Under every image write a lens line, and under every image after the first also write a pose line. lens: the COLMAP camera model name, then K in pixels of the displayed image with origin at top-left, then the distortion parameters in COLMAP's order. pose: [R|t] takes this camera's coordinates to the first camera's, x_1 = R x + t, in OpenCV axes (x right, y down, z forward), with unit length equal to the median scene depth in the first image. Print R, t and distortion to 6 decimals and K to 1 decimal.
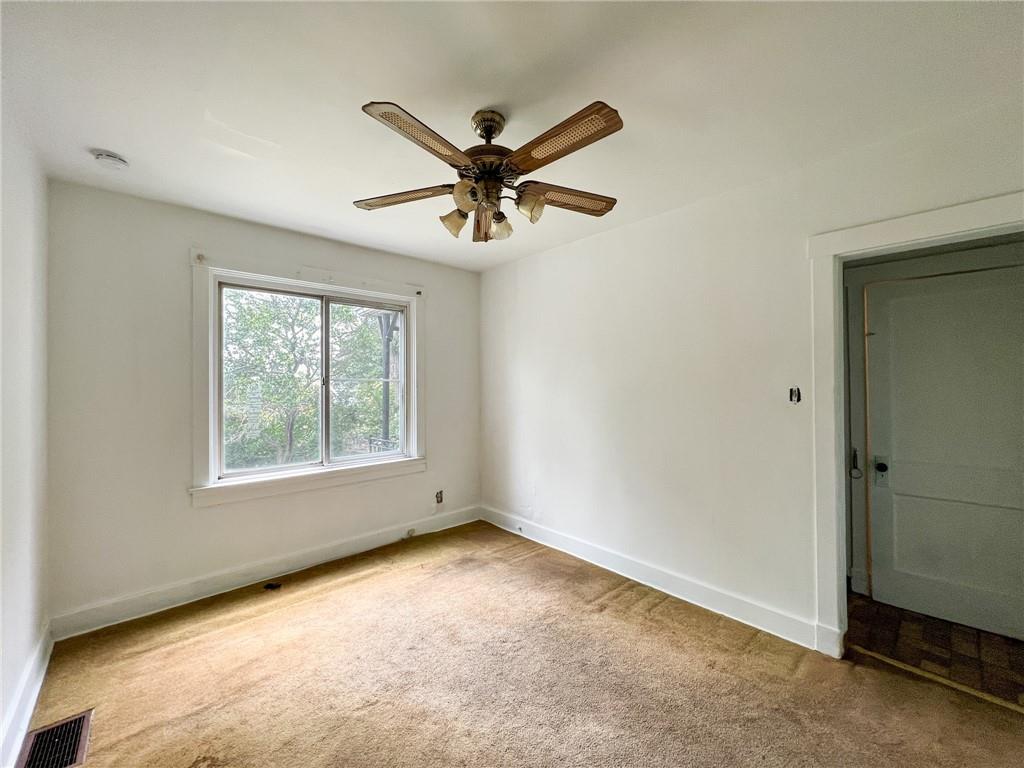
lens RADIAL K [[414.1, 0, 513.1], [0, 414.1, 380.8], [0, 0, 1]] dist [-0.000694, -0.000014]
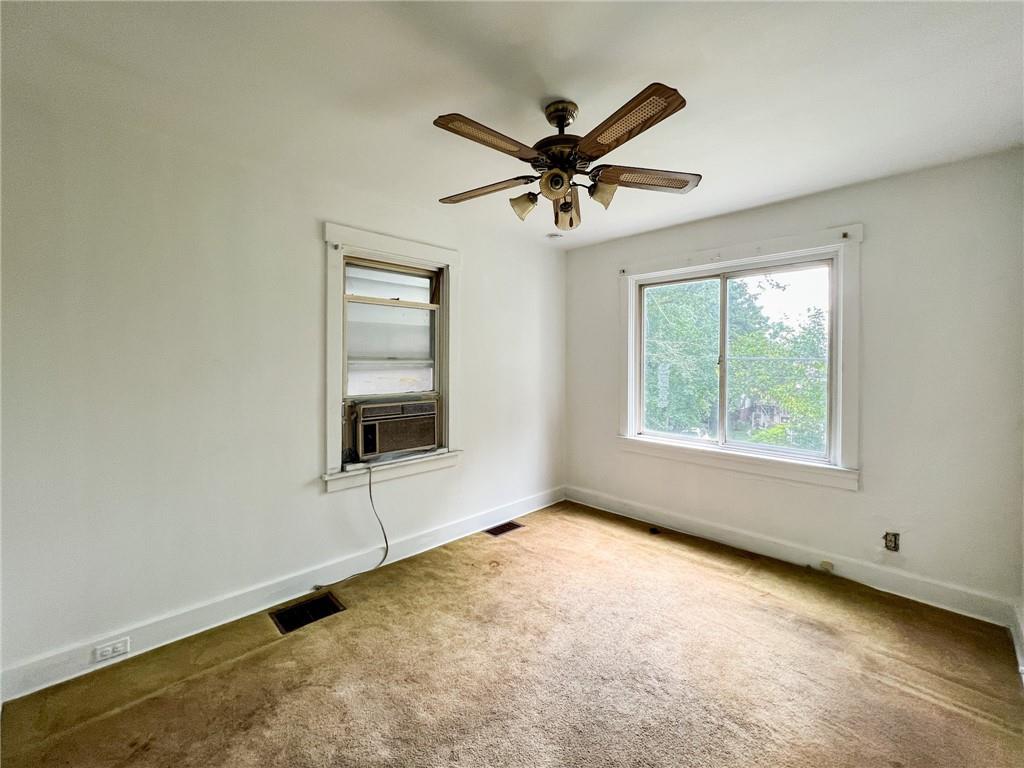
lens RADIAL K [[423.2, 0, 498.3], [0, 423.2, 363.9], [0, 0, 1]] dist [-0.000093, 0.000180]
pose [[0.030677, 0.016486, -0.999393, 0.590949], [0.006416, 0.999840, 0.016691, -0.012198], [0.999509, -0.006924, 0.030566, 0.483132]]
